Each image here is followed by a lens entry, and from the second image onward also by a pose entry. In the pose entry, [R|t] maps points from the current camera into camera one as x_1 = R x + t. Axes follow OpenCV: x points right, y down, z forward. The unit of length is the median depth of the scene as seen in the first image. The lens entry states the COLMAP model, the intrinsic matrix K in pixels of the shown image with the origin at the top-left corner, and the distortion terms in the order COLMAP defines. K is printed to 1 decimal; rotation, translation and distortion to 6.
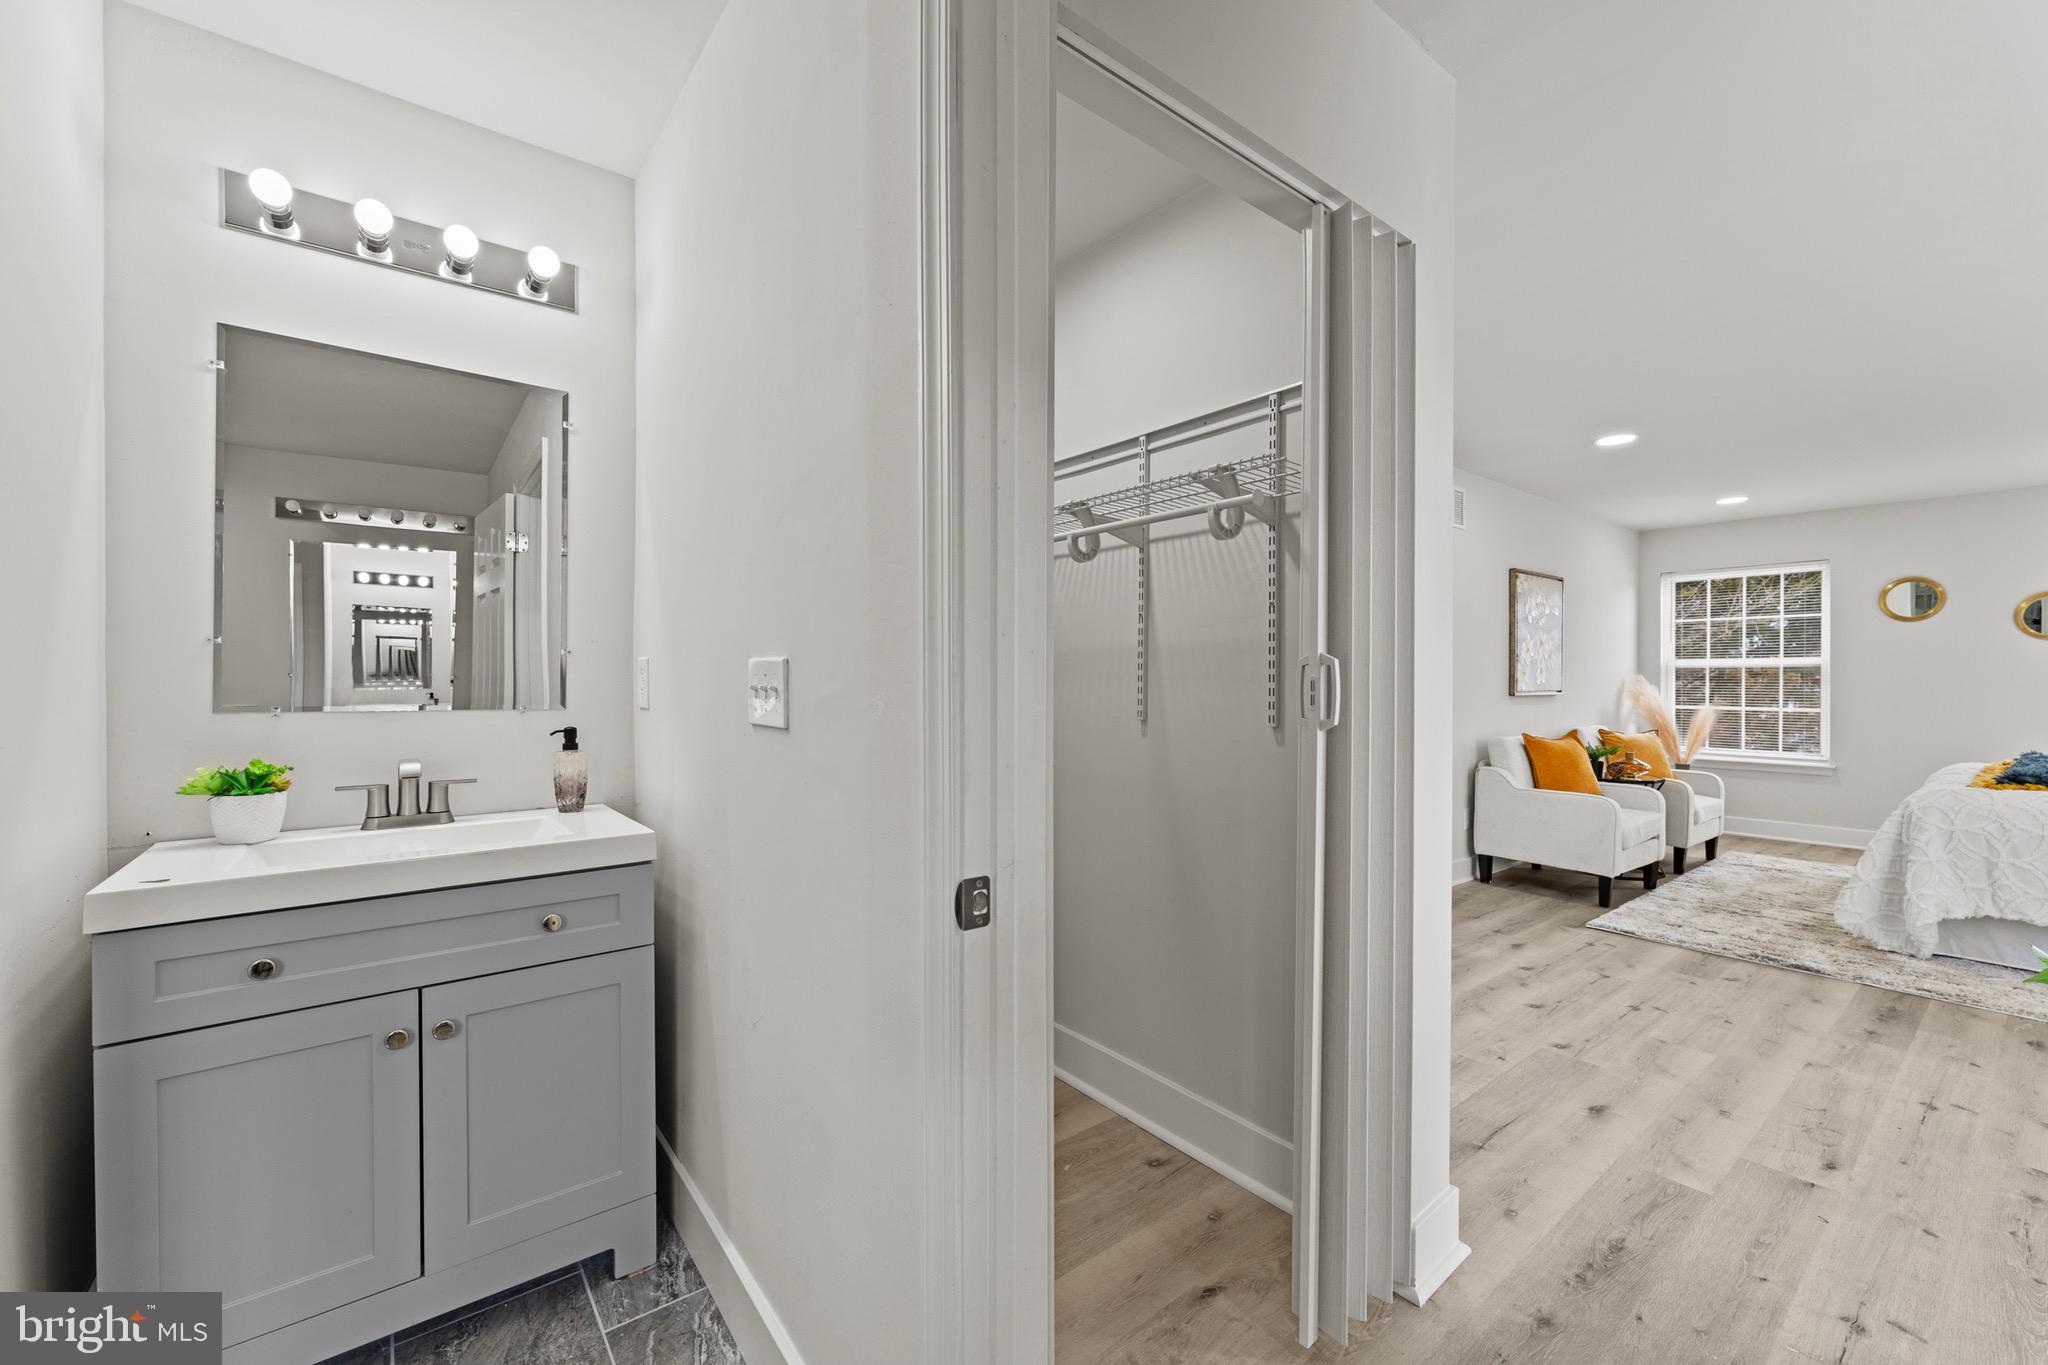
lens RADIAL K [[816.8, 0, 1014.9], [0, 816.8, 682.5], [0, 0, 1]] dist [0.002296, 0.000071]
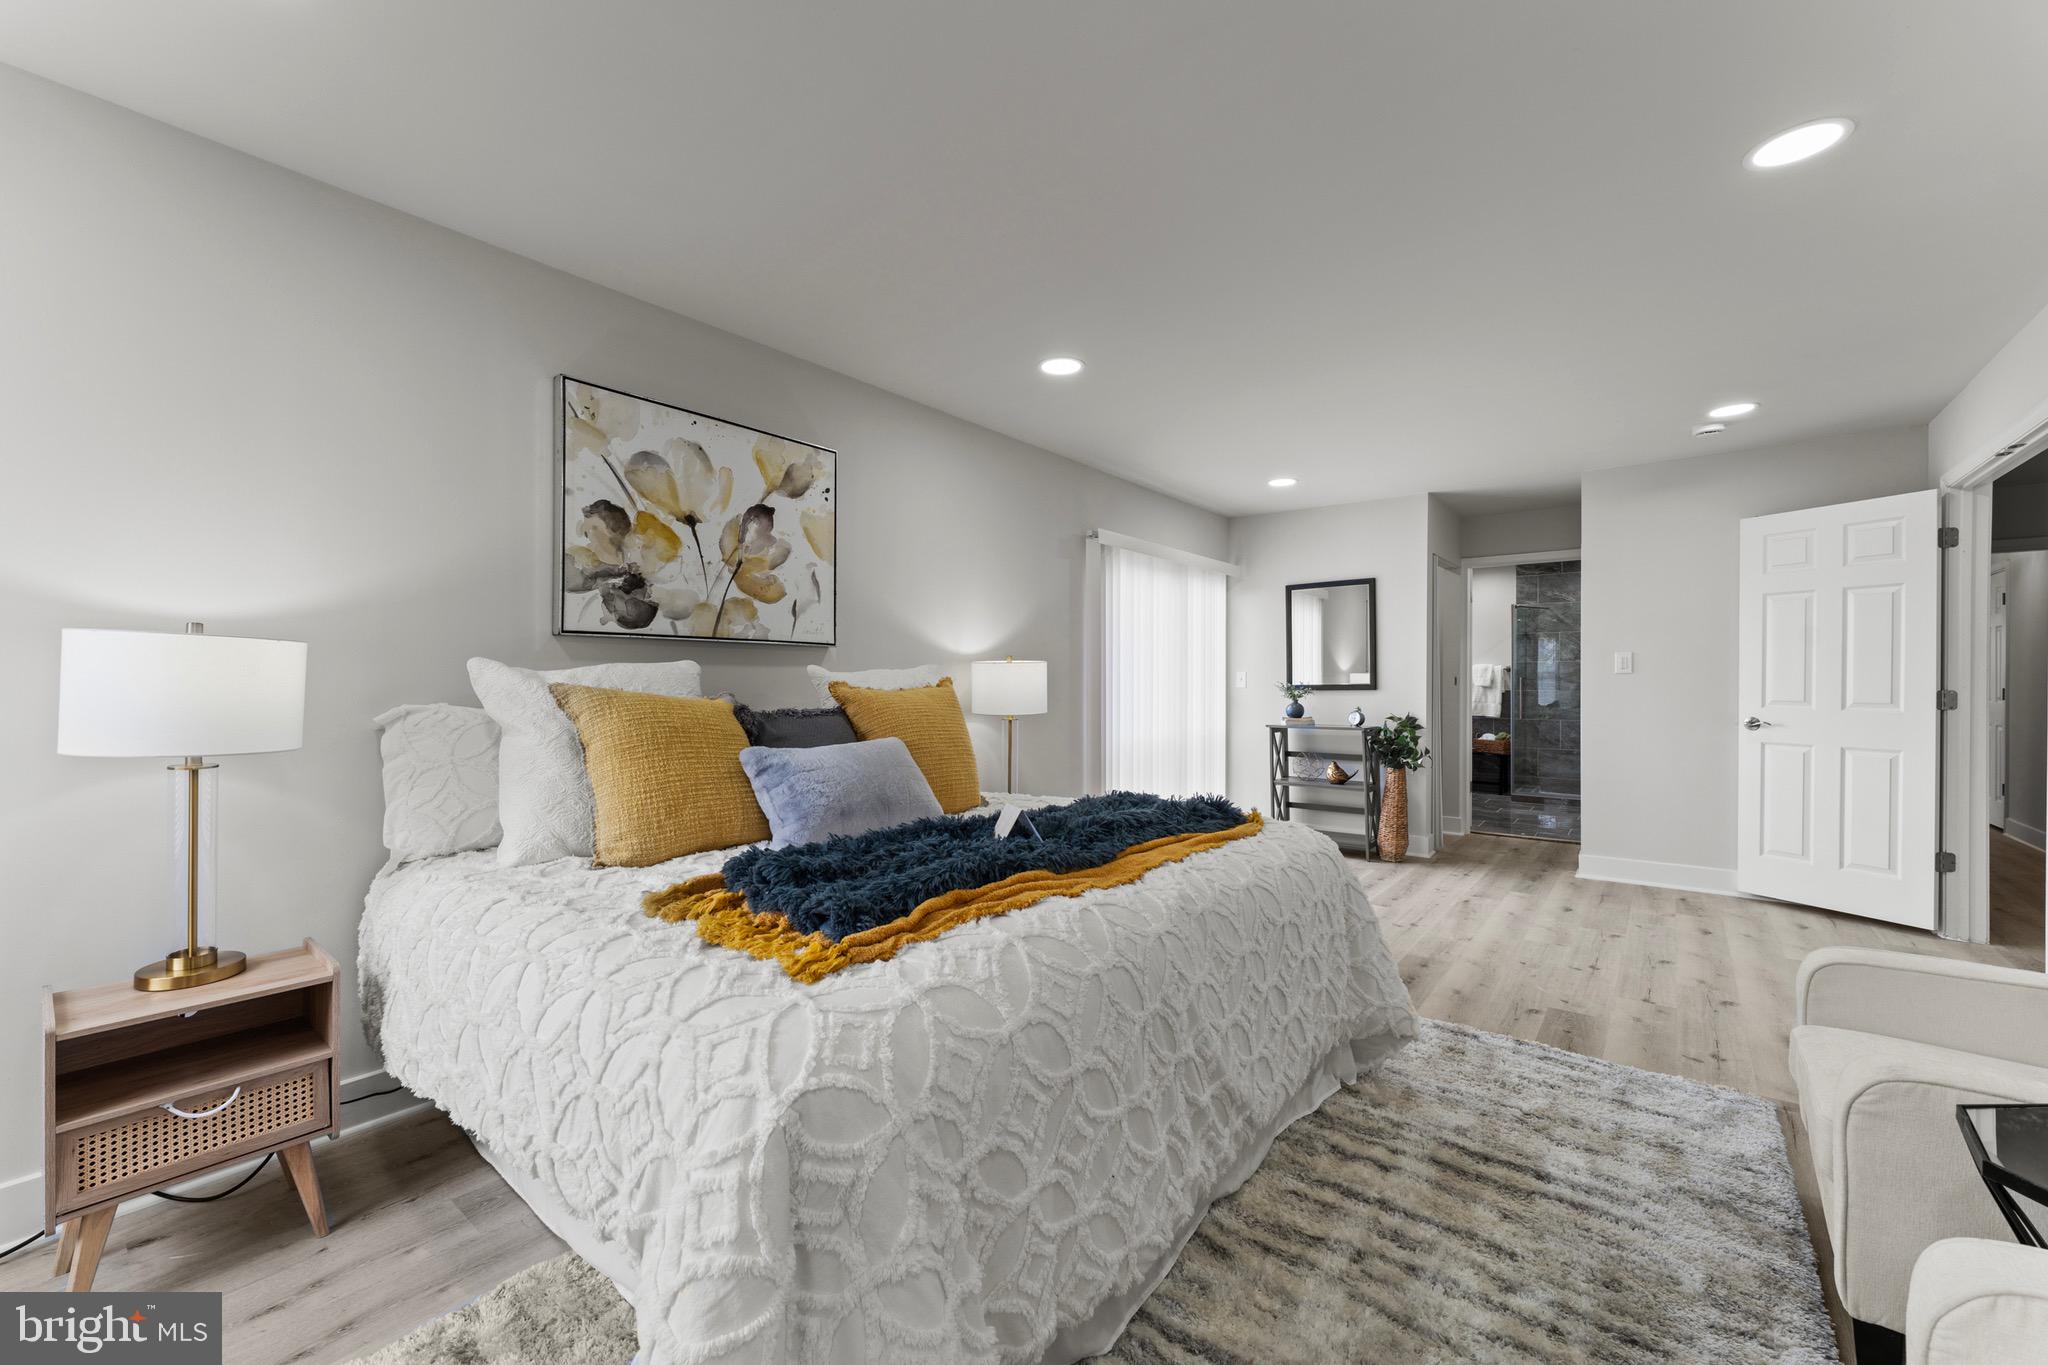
lens RADIAL K [[823.4, 0, 1025.6], [0, 823.4, 681.8], [0, 0, 1]] dist [0.000397, 0.000074]
pose [[-0.970874, -0.001422, -0.239587, 1.505326], [-0.002334, 0.999991, 0.003524, 0.002132], [0.239580, 0.003981, -0.970868, 1.607821]]
